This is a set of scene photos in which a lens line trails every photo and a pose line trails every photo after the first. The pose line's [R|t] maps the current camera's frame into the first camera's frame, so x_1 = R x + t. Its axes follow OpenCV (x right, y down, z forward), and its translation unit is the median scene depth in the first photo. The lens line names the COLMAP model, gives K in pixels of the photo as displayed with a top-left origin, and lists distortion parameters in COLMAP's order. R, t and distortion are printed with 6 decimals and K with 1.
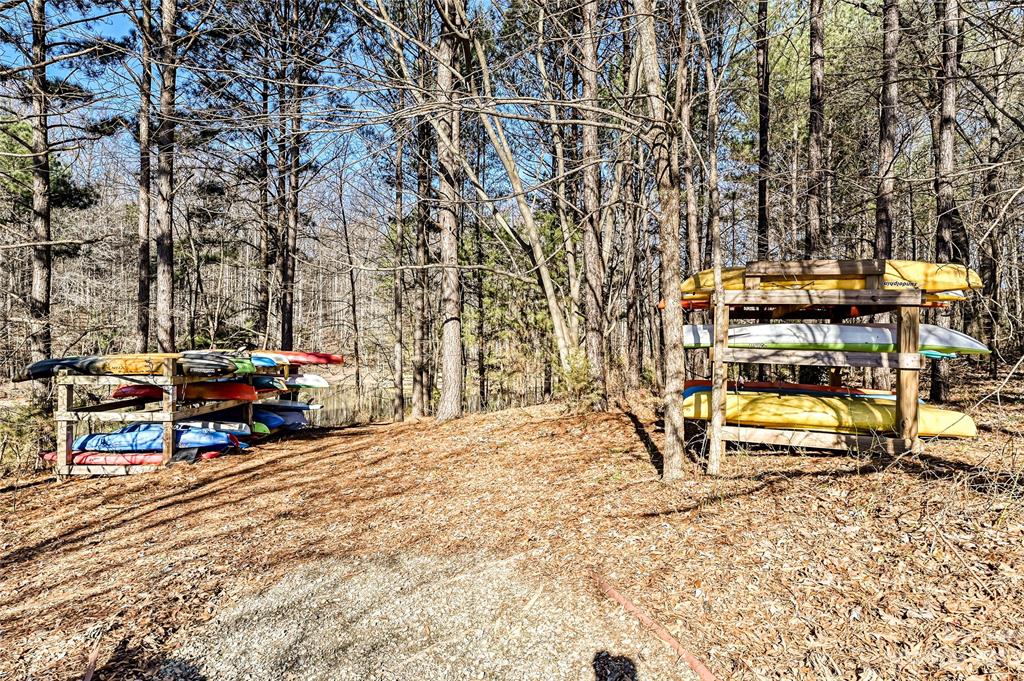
lens RADIAL K [[560.4, 0, 512.4], [0, 560.4, 340.3], [0, 0, 1]] dist [-0.000110, -0.000035]
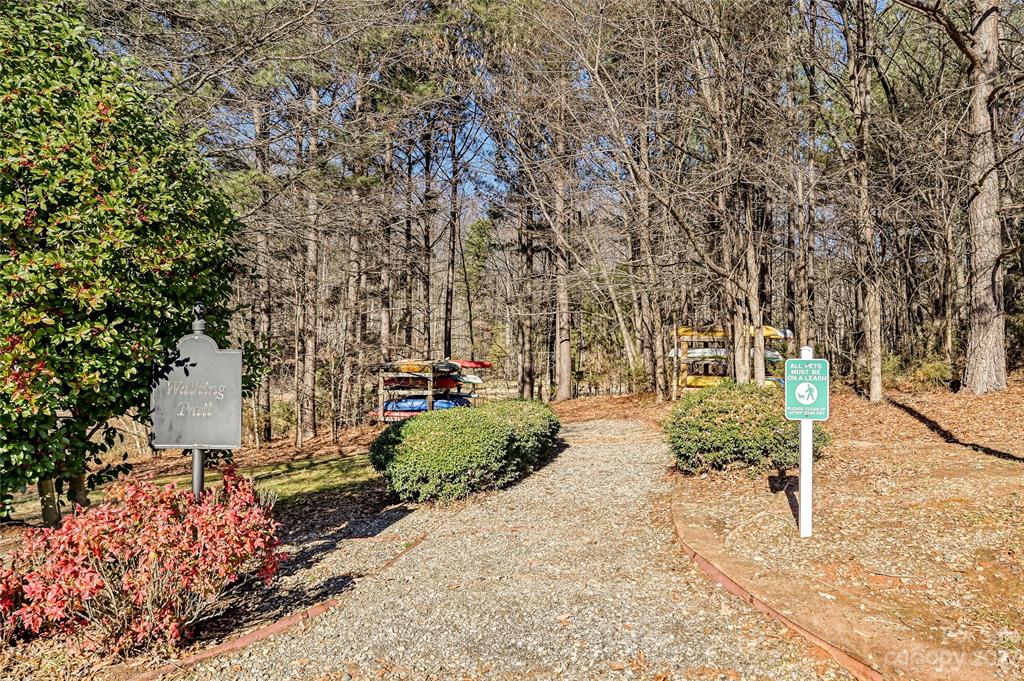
lens RADIAL K [[701.6, 0, 509.3], [0, 701.6, 340.4], [0, 0, 1]] dist [0.001102, 0.000030]
pose [[0.991504, -0.010281, -0.129670, -0.003213], [0.009648, 0.999938, -0.005511, -0.035305], [0.129719, 0.004213, 0.991542, -1.449209]]
